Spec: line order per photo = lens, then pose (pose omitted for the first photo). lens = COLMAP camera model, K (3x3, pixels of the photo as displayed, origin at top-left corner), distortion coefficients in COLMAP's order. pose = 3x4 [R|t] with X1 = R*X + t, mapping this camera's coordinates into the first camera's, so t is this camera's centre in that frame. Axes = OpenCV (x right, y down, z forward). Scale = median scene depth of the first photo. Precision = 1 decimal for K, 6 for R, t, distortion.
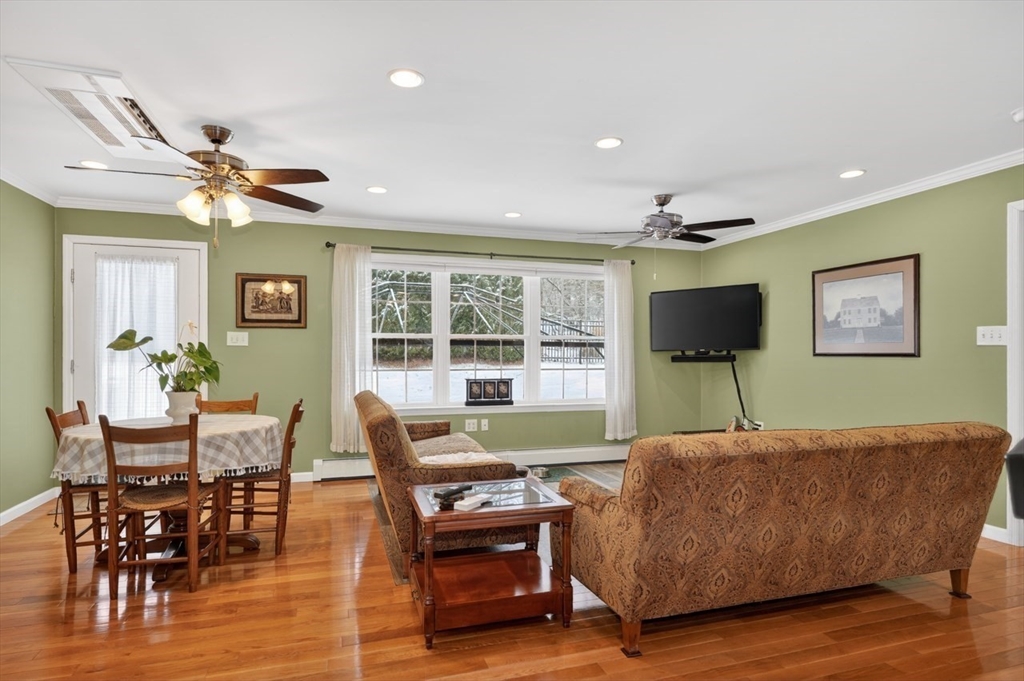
lens RADIAL K [[560.6, 0, 513.6], [0, 560.6, 354.5], [0, 0, 1]] dist [0.001273, 0.001052]
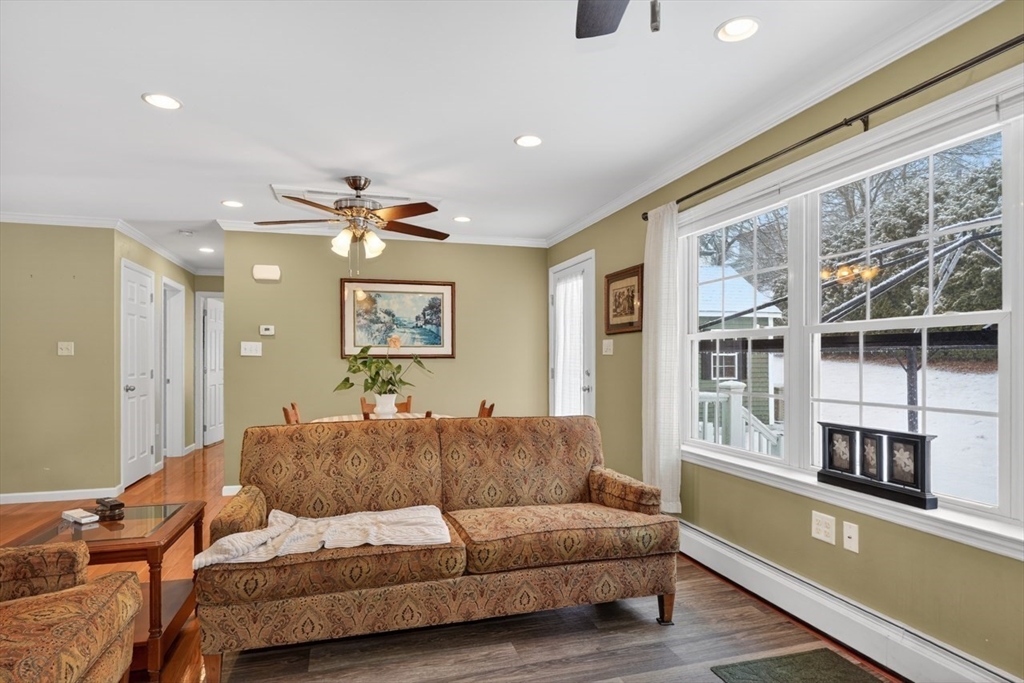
lens RADIAL K [[560.6, 0, 499.2], [0, 560.6, 368.9], [0, 0, 1]] dist [0.001273, 0.001052]
pose [[-0.043003, 0.011989, -0.999003, 0.416196], [-0.005892, 0.999908, 0.012254, -0.002941], [0.999058, 0.006413, -0.042928, 0.843294]]
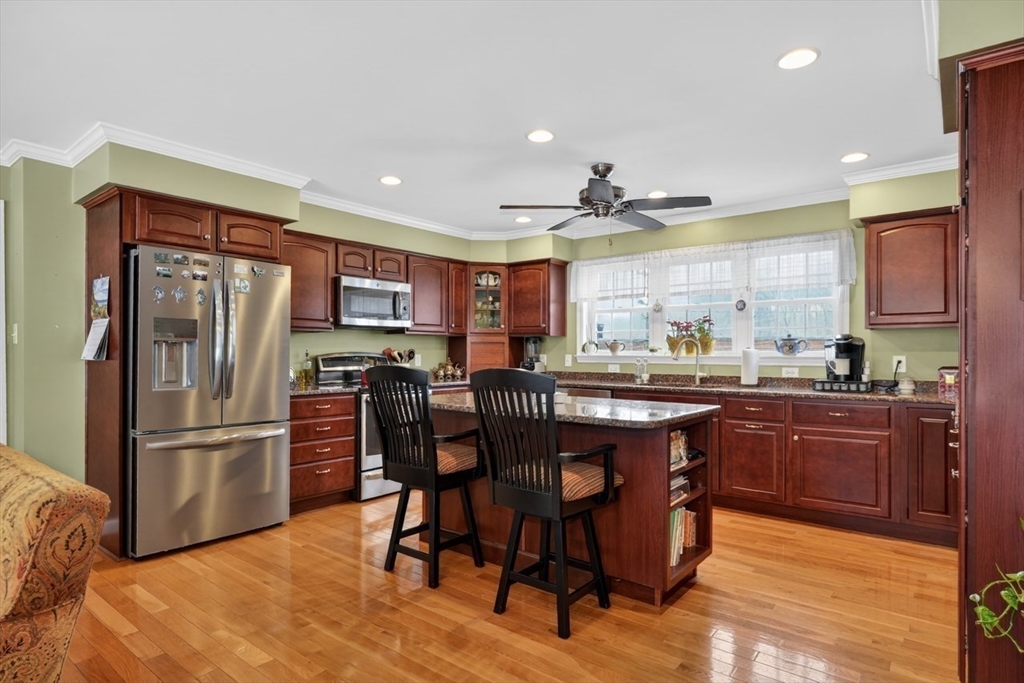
lens RADIAL K [[560.6, 0, 510.7], [0, 560.6, 343.2], [0, 0, 1]] dist [0.001273, 0.001052]
pose [[-0.549174, 0.005921, 0.835687, -0.251846], [0.002645, 0.999982, -0.005347, -0.004185], [-0.835704, -0.000726, -0.549180, 0.385523]]
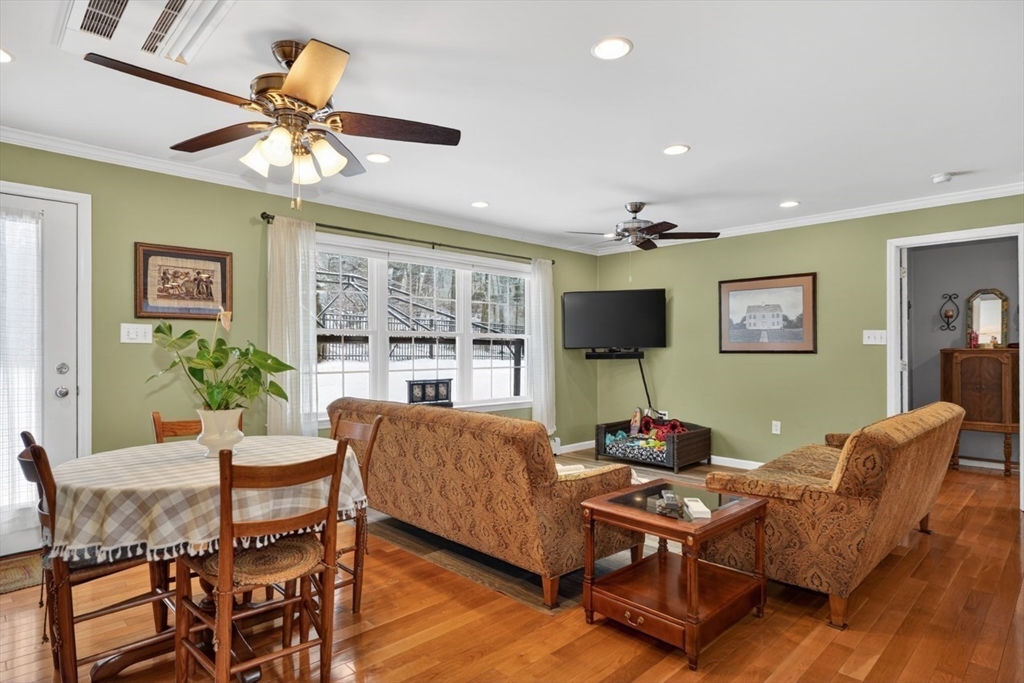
lens RADIAL K [[560.6, 0, 513.5], [0, 560.6, 353.4], [0, 0, 1]] dist [0.001273, 0.001052]
pose [[0.894932, -0.005829, 0.446164, -0.370993], [0.004248, 0.999981, 0.004545, -0.003488], [-0.446182, -0.002172, 0.894940, 0.133515]]
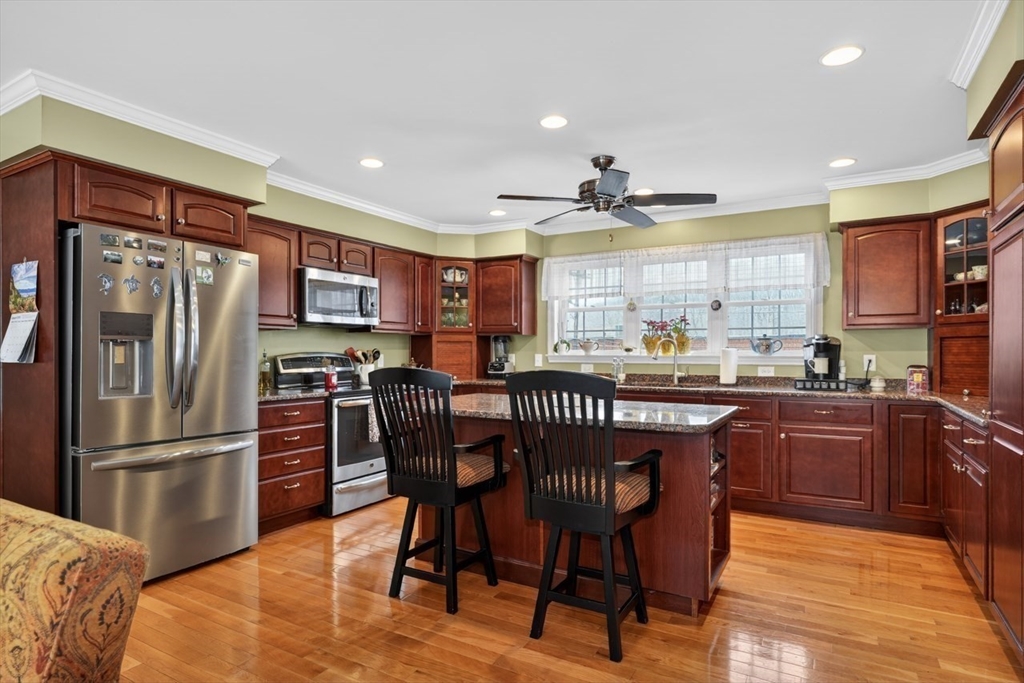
lens RADIAL K [[560.6, 0, 513.1], [0, 560.6, 345.5], [0, 0, 1]] dist [0.001273, 0.001052]
pose [[-0.671793, 0.000922, 0.740738, -0.153543], [0.002301, 0.999997, 0.000842, -0.005120], [-0.740735, 0.002269, -0.671793, 0.440175]]
